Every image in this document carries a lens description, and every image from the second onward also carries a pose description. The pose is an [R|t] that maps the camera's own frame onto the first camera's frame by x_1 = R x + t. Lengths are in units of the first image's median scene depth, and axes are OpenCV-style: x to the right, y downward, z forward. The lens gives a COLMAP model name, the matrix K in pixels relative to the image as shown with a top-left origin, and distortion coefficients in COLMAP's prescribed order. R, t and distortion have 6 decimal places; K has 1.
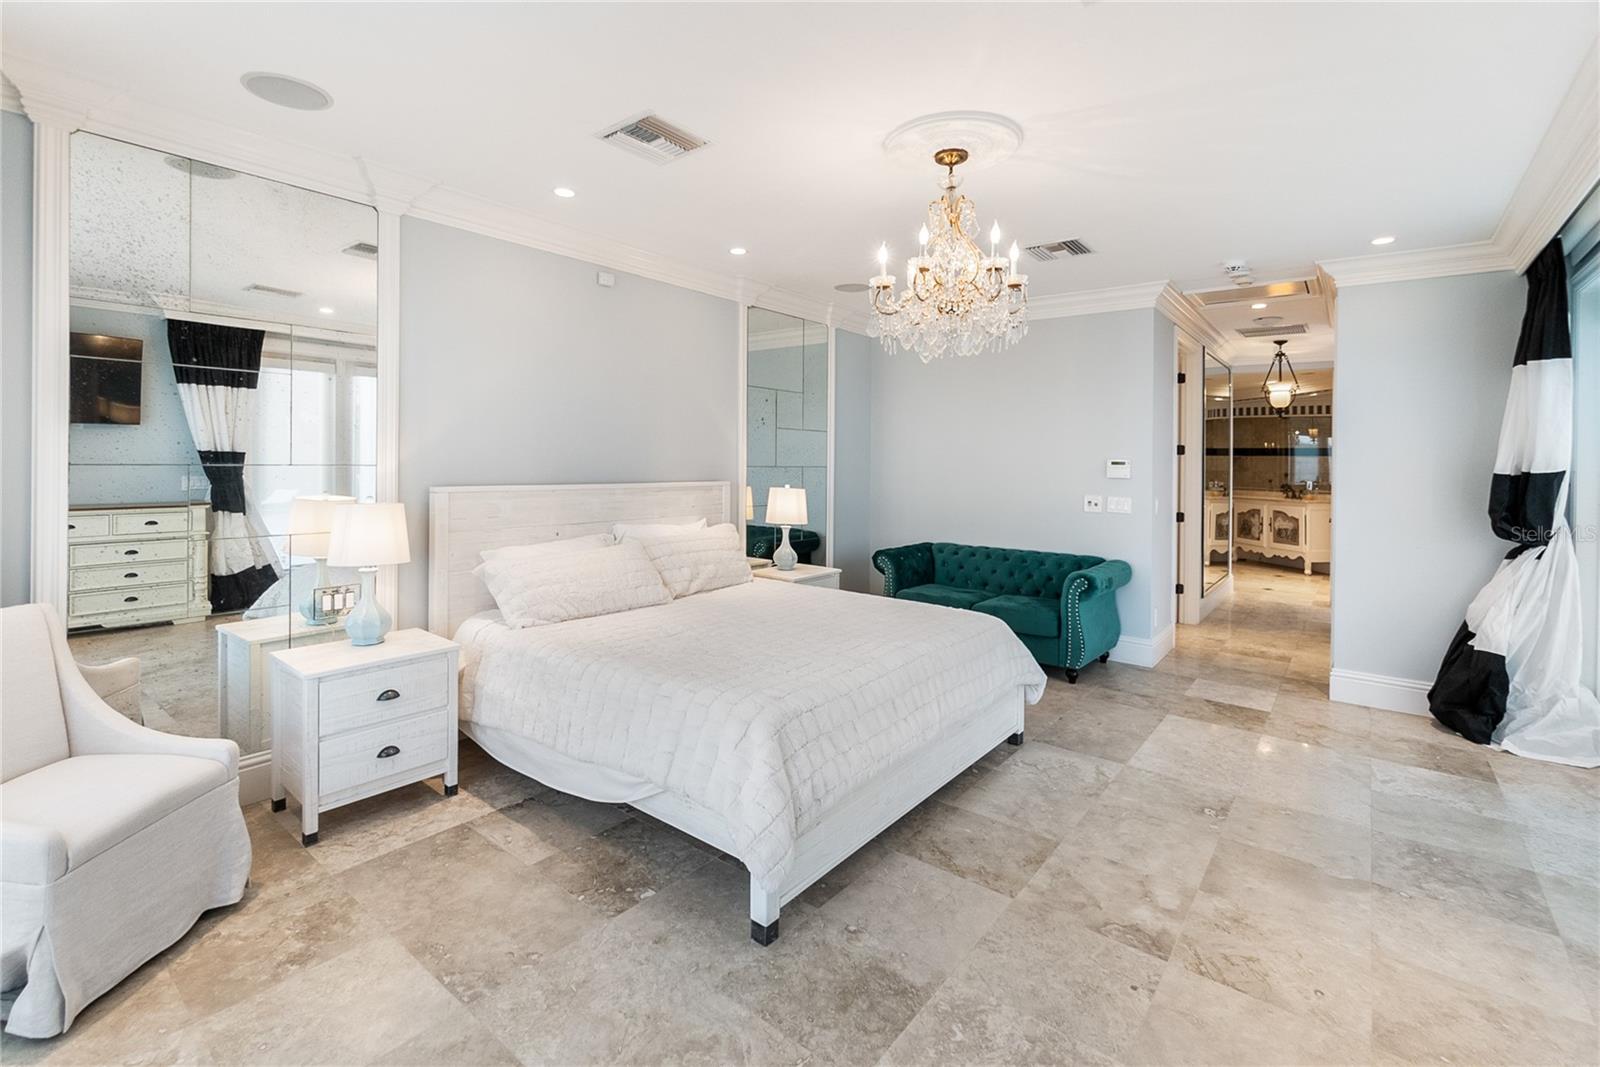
lens RADIAL K [[718.0, 0, 794.5], [0, 718.0, 460.5], [0, 0, 1]] dist [-0.000533, -0.000227]
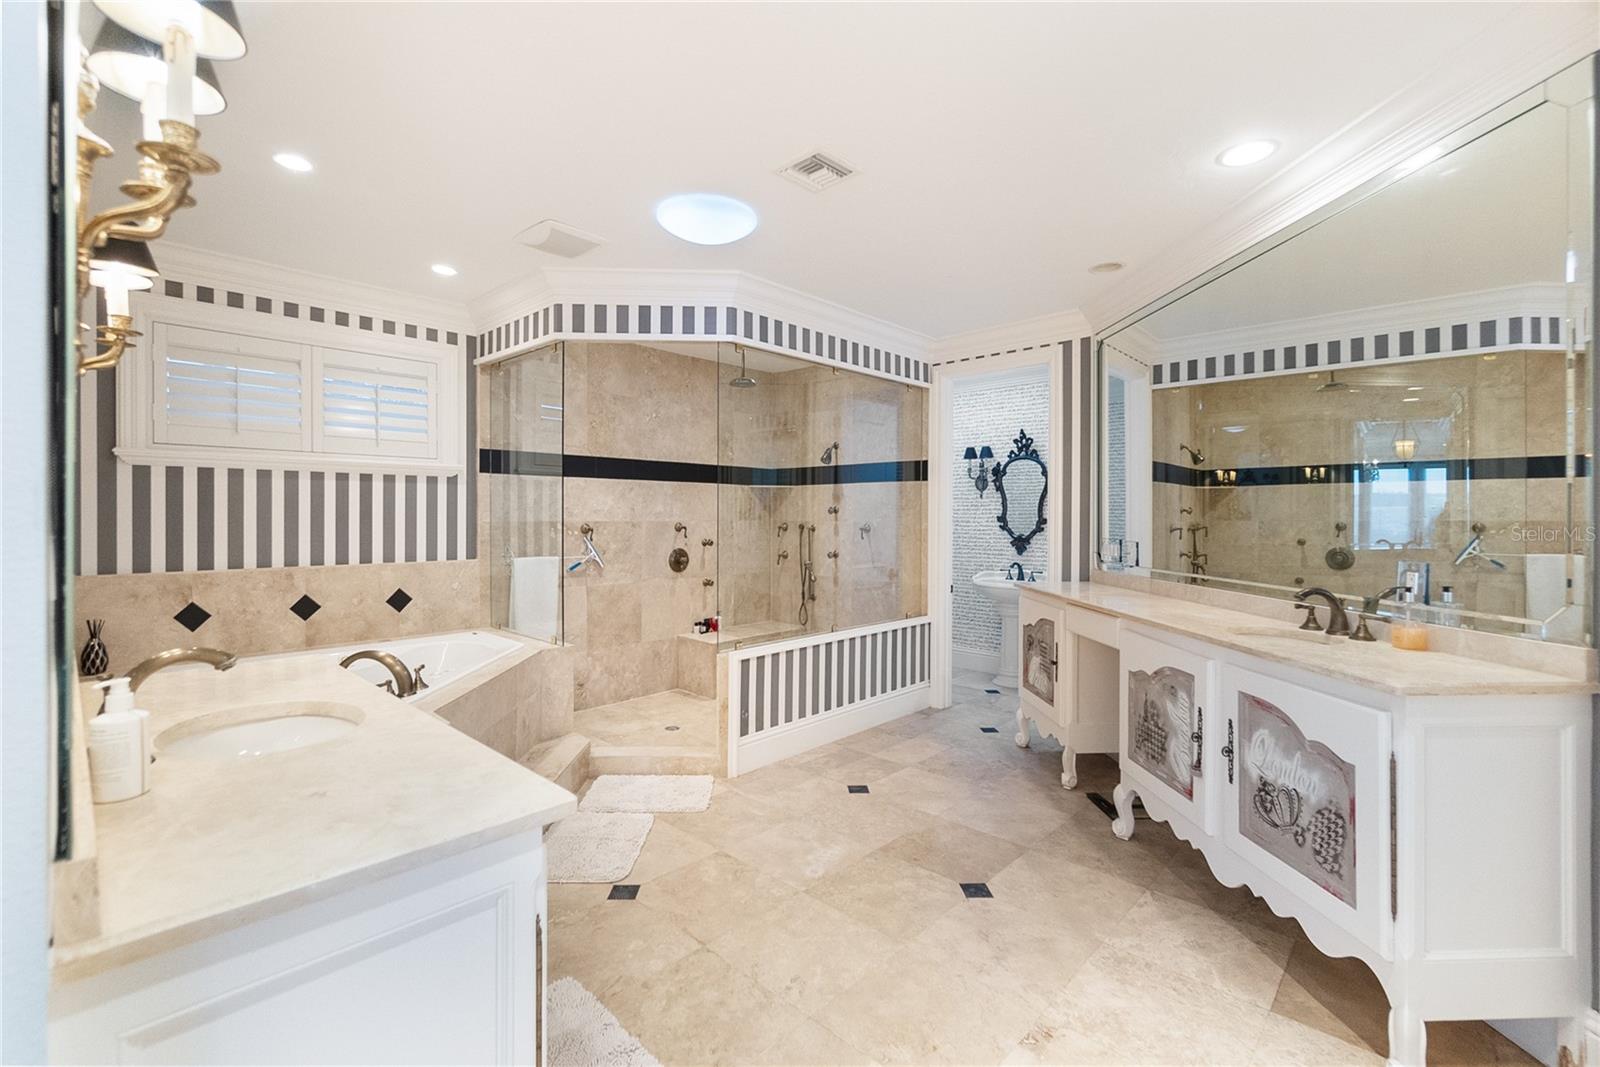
lens RADIAL K [[707.7, 0, 792.7], [0, 707.7, 509.8], [0, 0, 1]] dist [0.001221, 0.000072]
pose [[0.996808, -0.006675, -0.079561, 0.537480], [0.006428, 0.999974, -0.003366, 0.011697], [0.079581, 0.002844, 0.996824, 0.755735]]
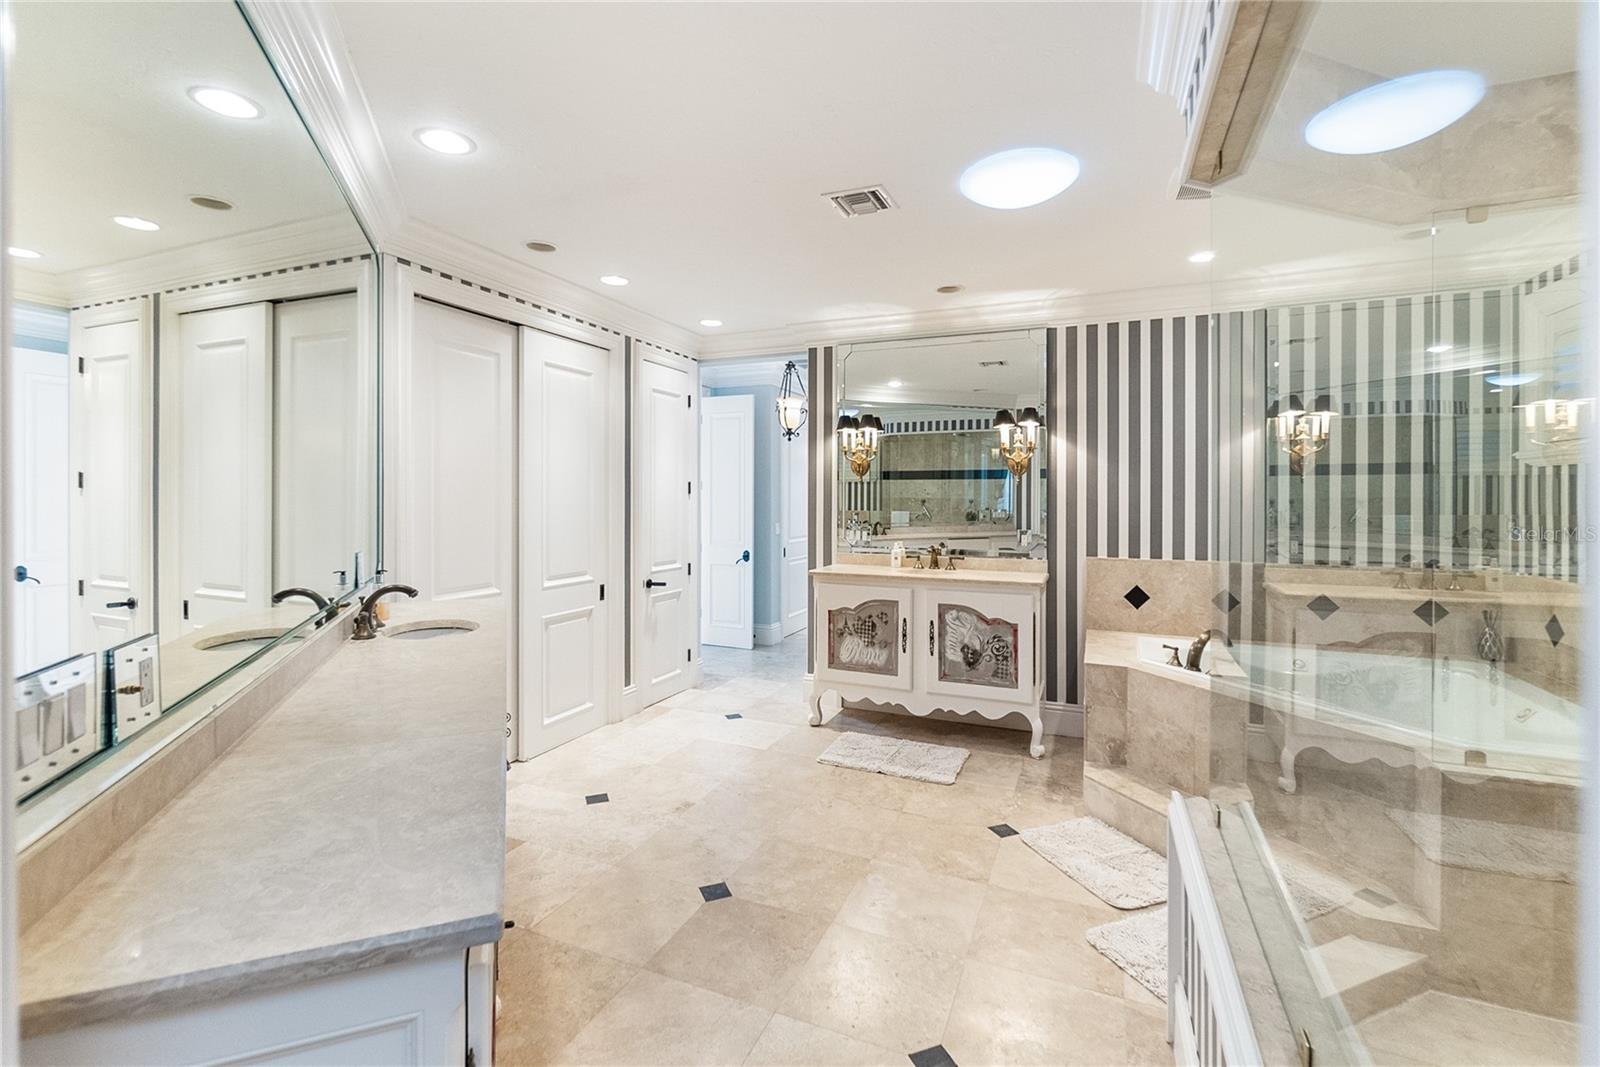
lens RADIAL K [[707.7, 0, 792.7], [0, 707.7, 509.8], [0, 0, 1]] dist [0.001221, 0.000072]
pose [[-0.962934, -0.006933, -0.269649, 0.625375], [-0.010376, 0.999882, 0.011344, 0.008105], [0.269539, 0.013721, -0.962892, 1.268251]]
